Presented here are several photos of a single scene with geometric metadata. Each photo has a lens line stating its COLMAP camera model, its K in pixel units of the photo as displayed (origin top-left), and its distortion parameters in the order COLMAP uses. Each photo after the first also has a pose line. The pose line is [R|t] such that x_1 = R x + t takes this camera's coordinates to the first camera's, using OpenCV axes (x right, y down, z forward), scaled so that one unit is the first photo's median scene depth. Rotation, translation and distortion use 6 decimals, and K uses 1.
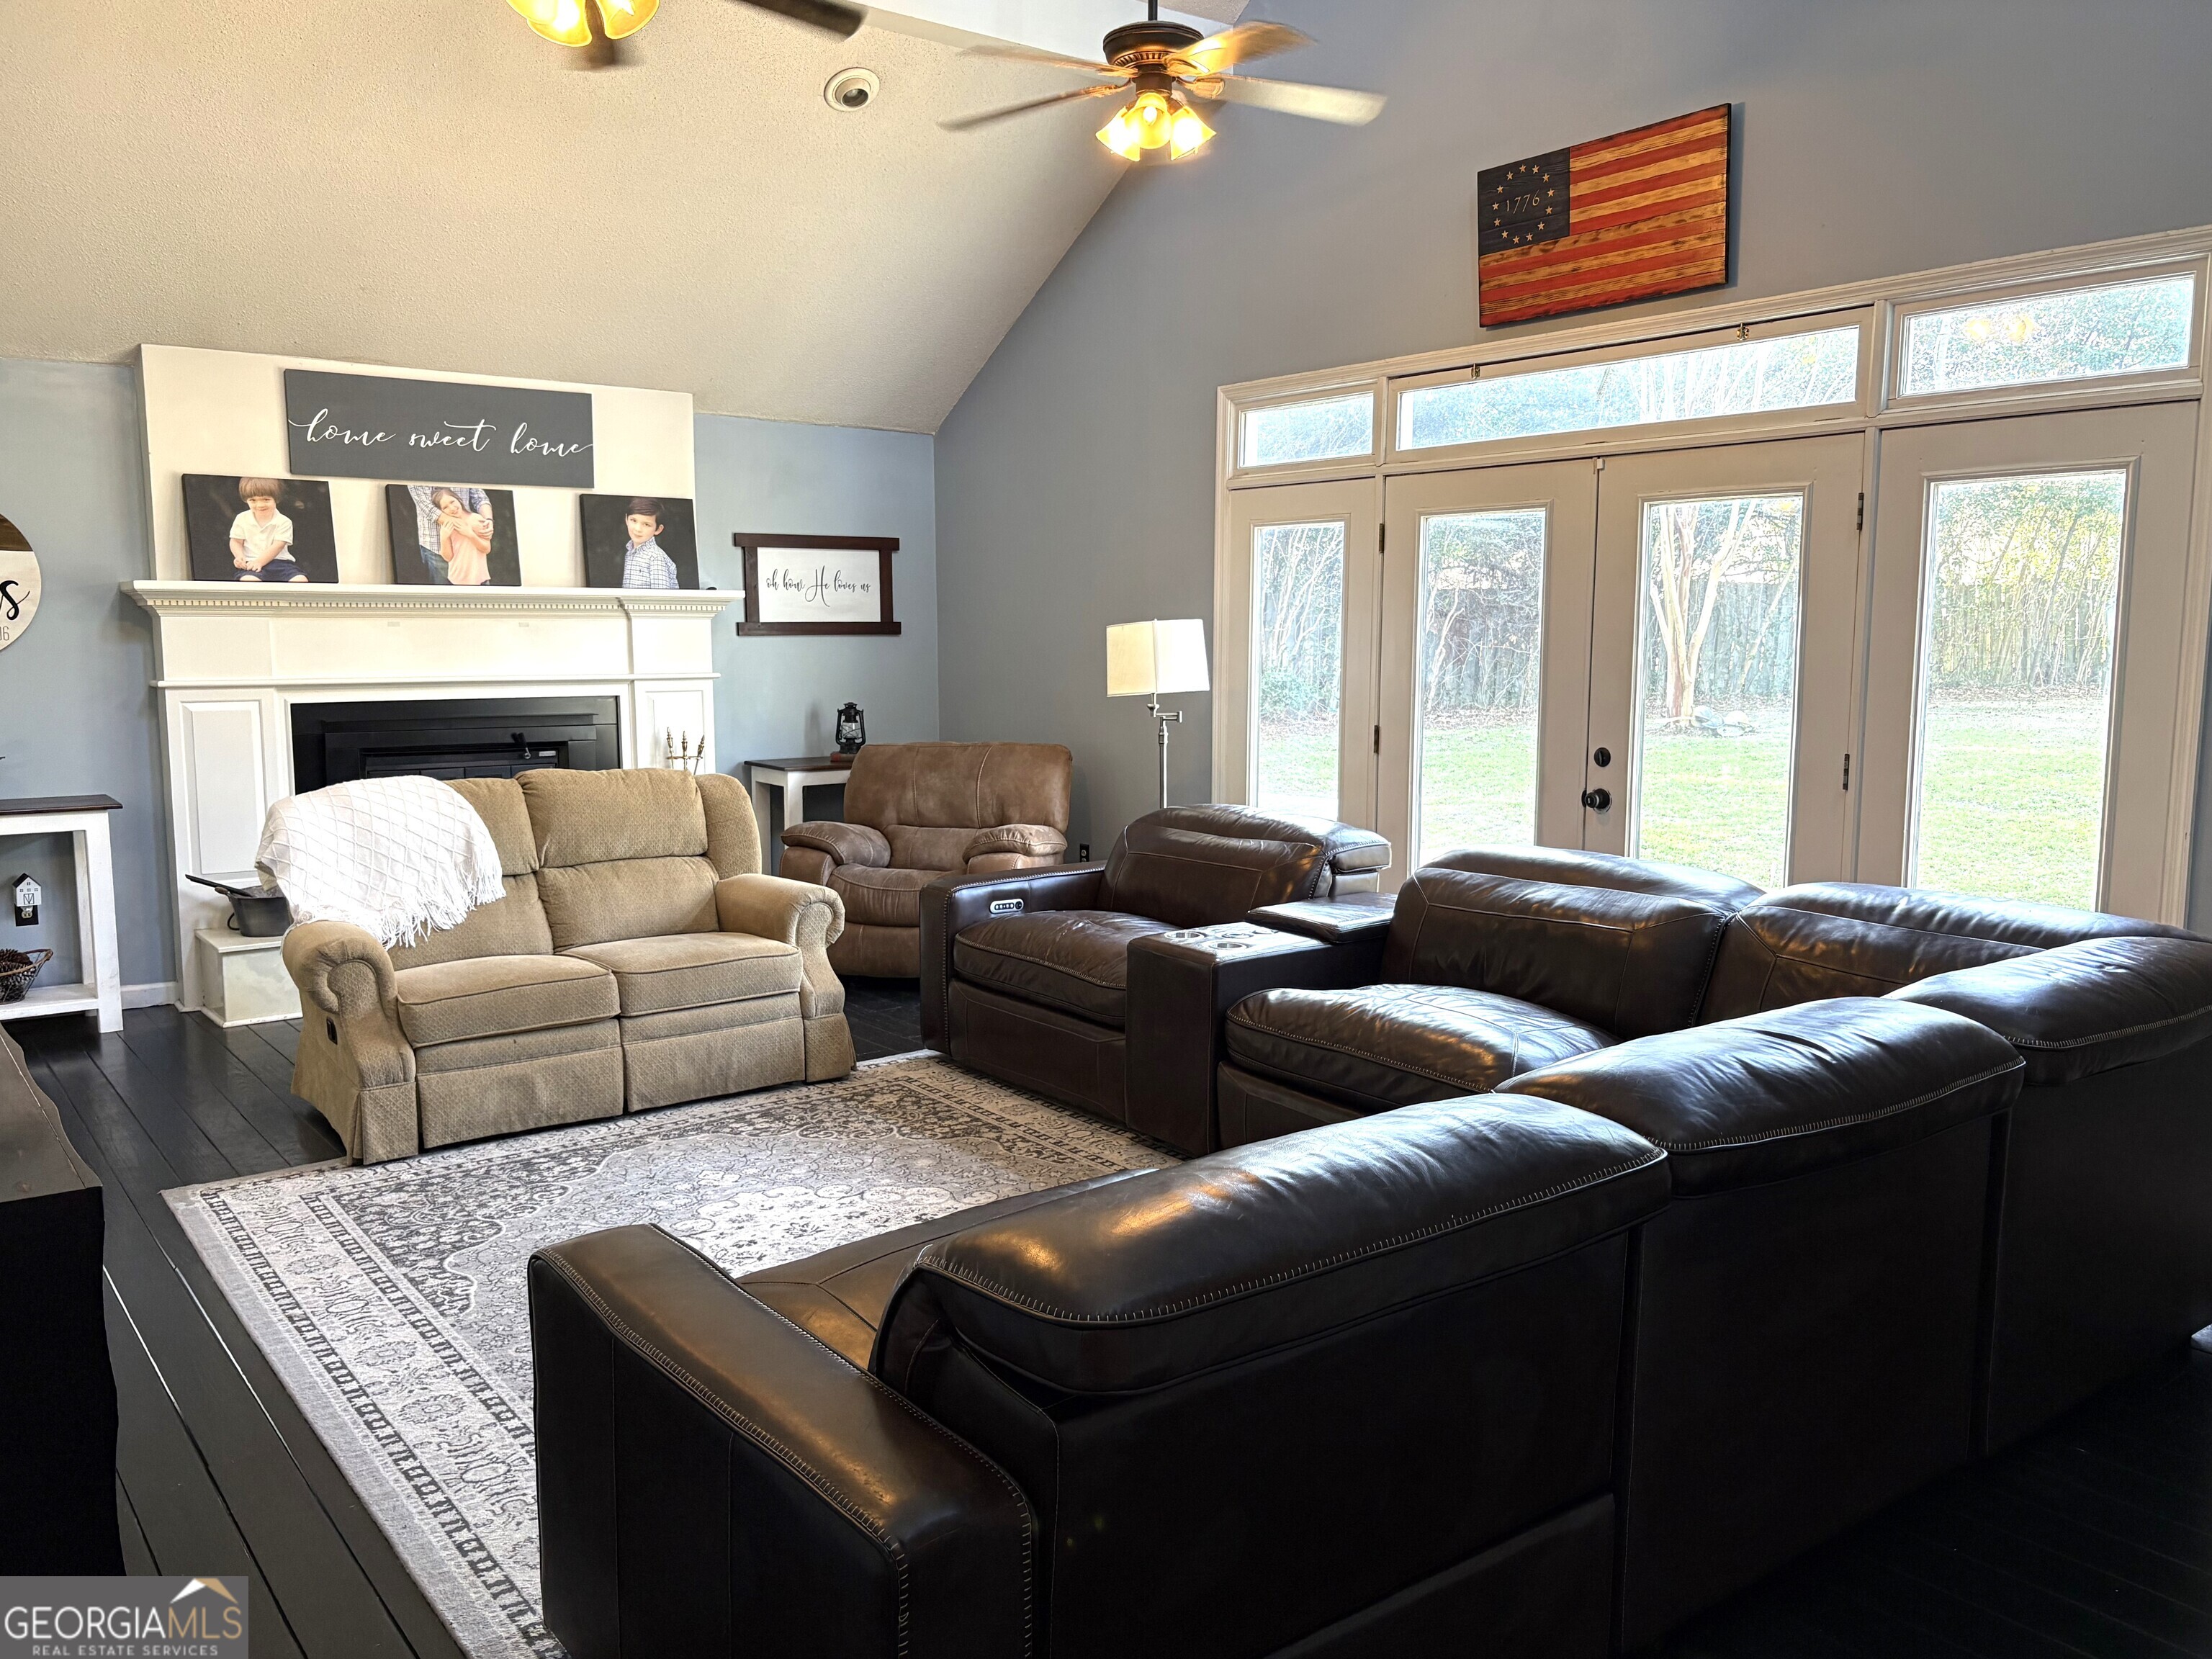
lens RADIAL K [[1654.1, 0, 1118.5], [0, 1654.1, 833.4], [0, 0, 1]] dist [0.027469, -0.014911]
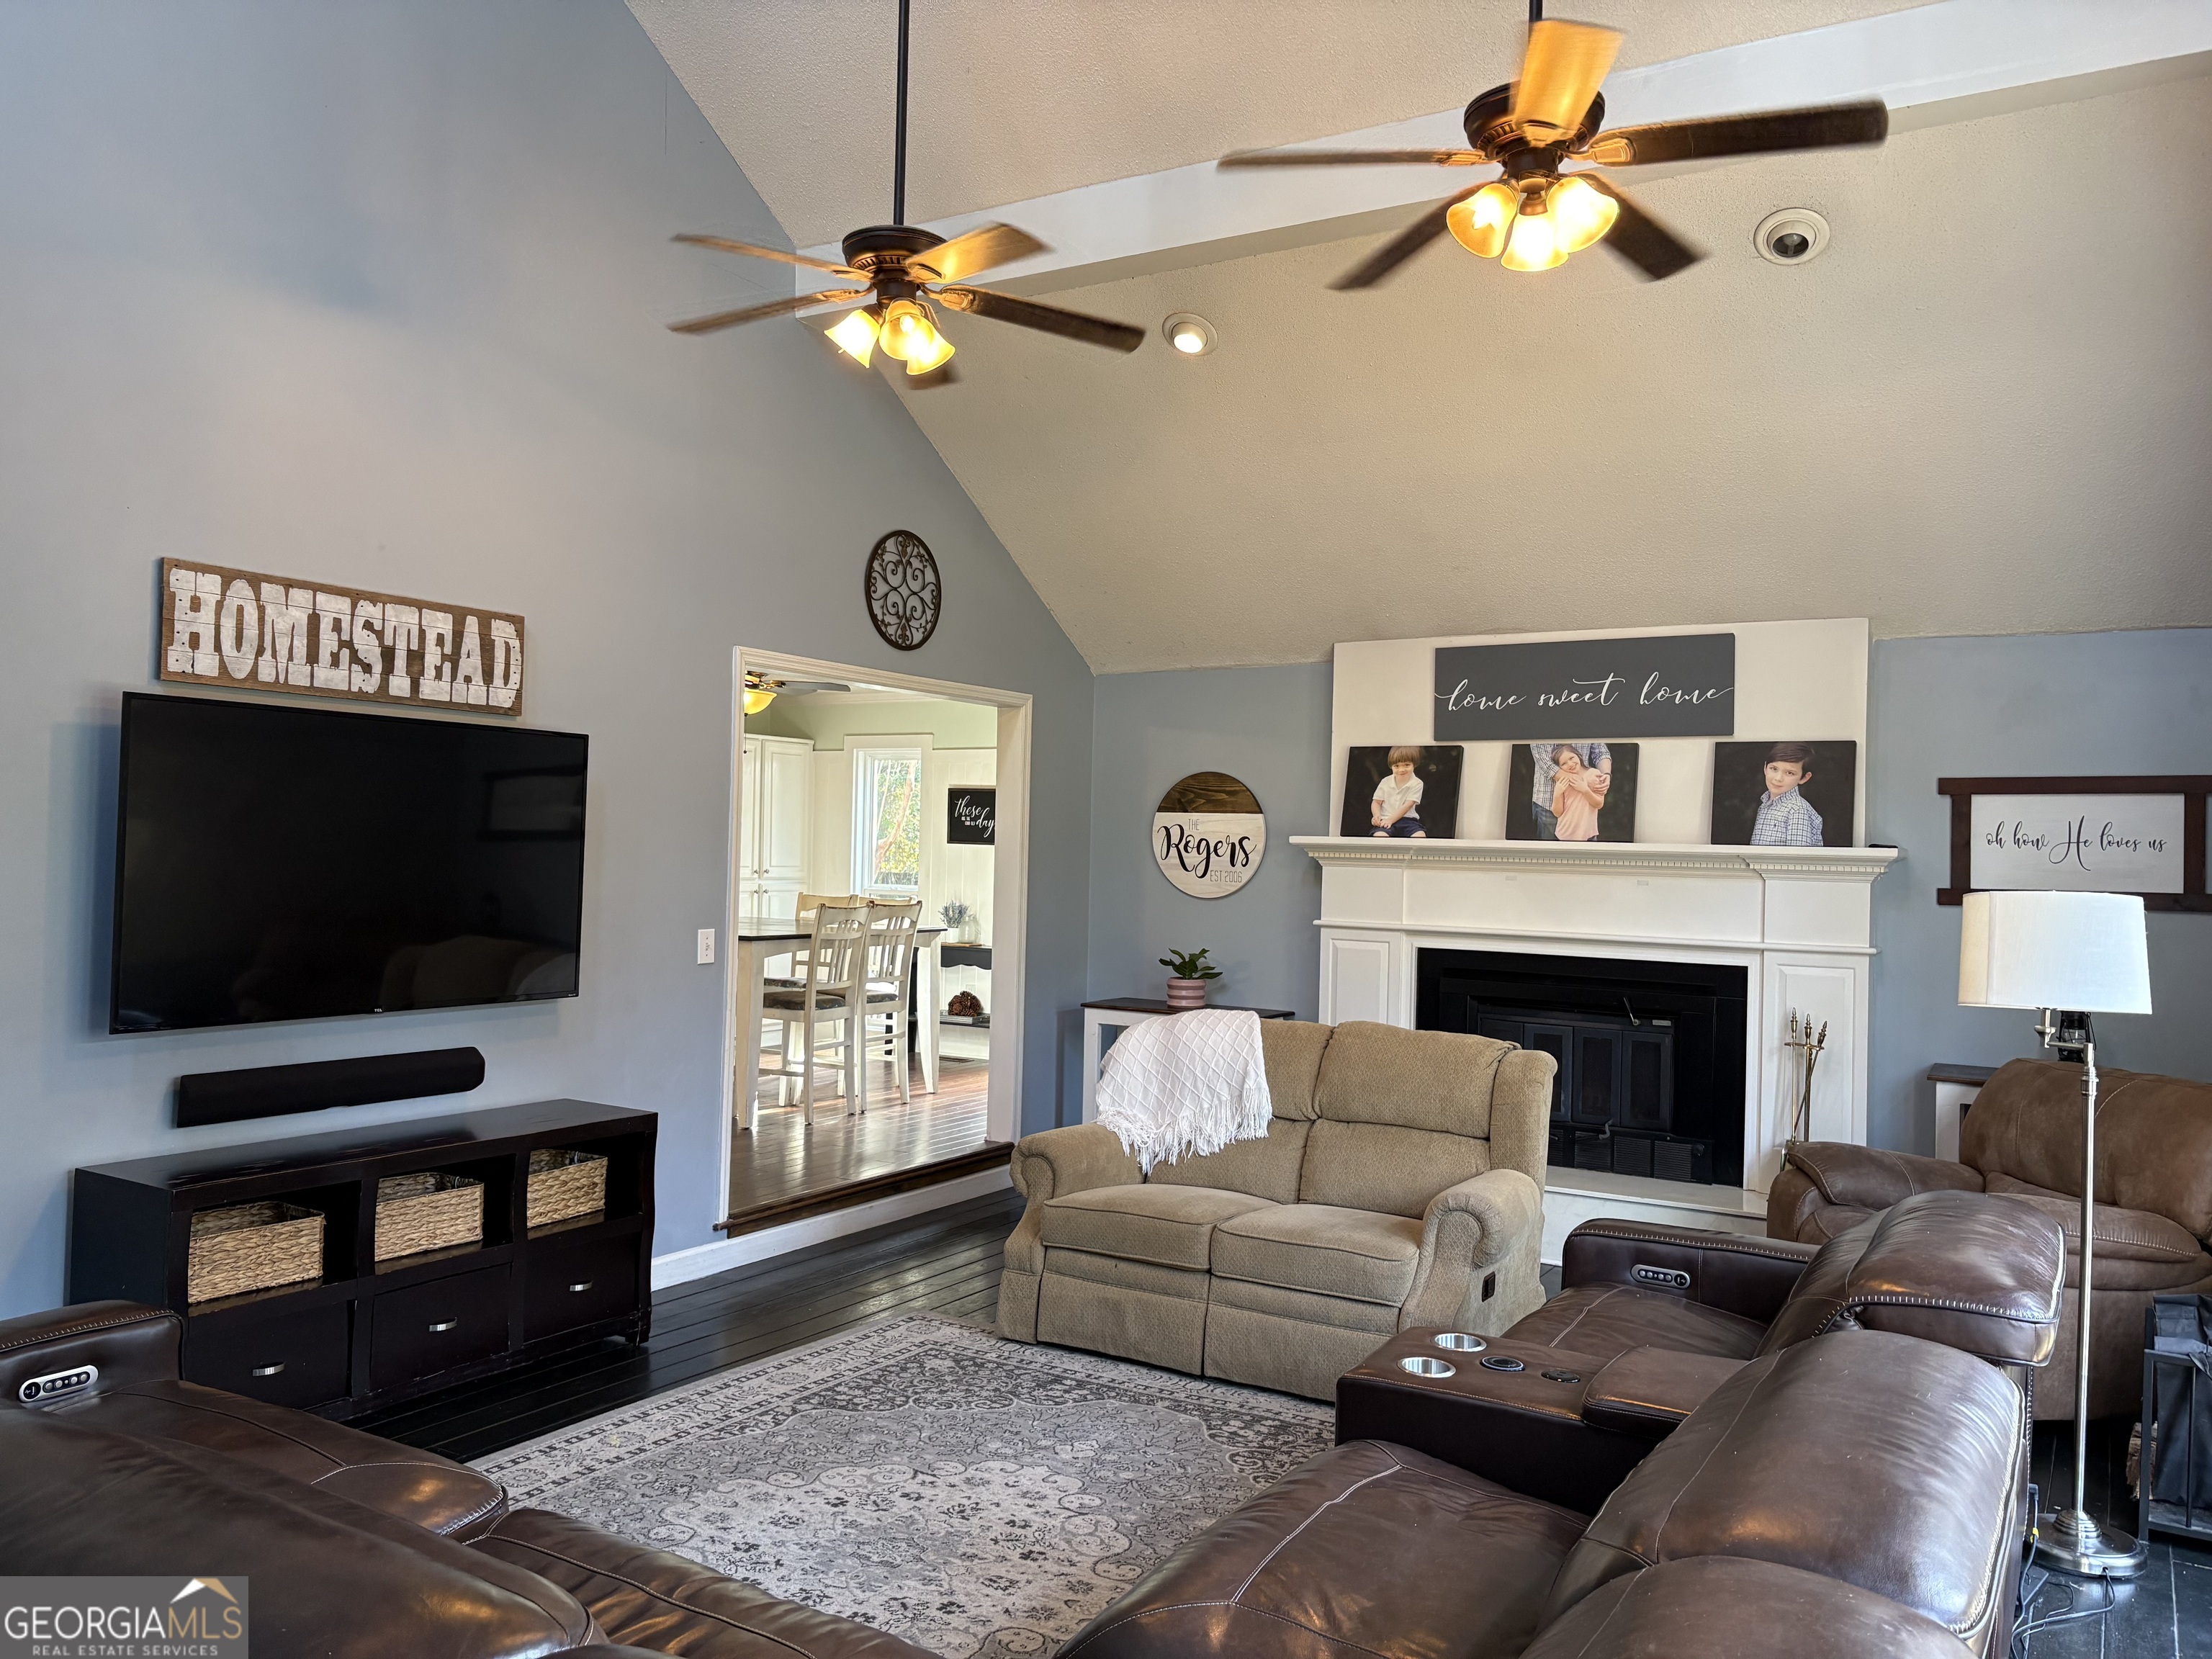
lens RADIAL K [[1654.1, 0, 1113.9], [0, 1654.1, 824.0], [0, 0, 1]] dist [0.027469, -0.014911]
pose [[0.379650, -0.009426, -0.925082, 0.438979], [-0.144515, 0.987068, -0.069366, -0.055687], [0.913773, 0.160023, 0.373378, 0.411590]]
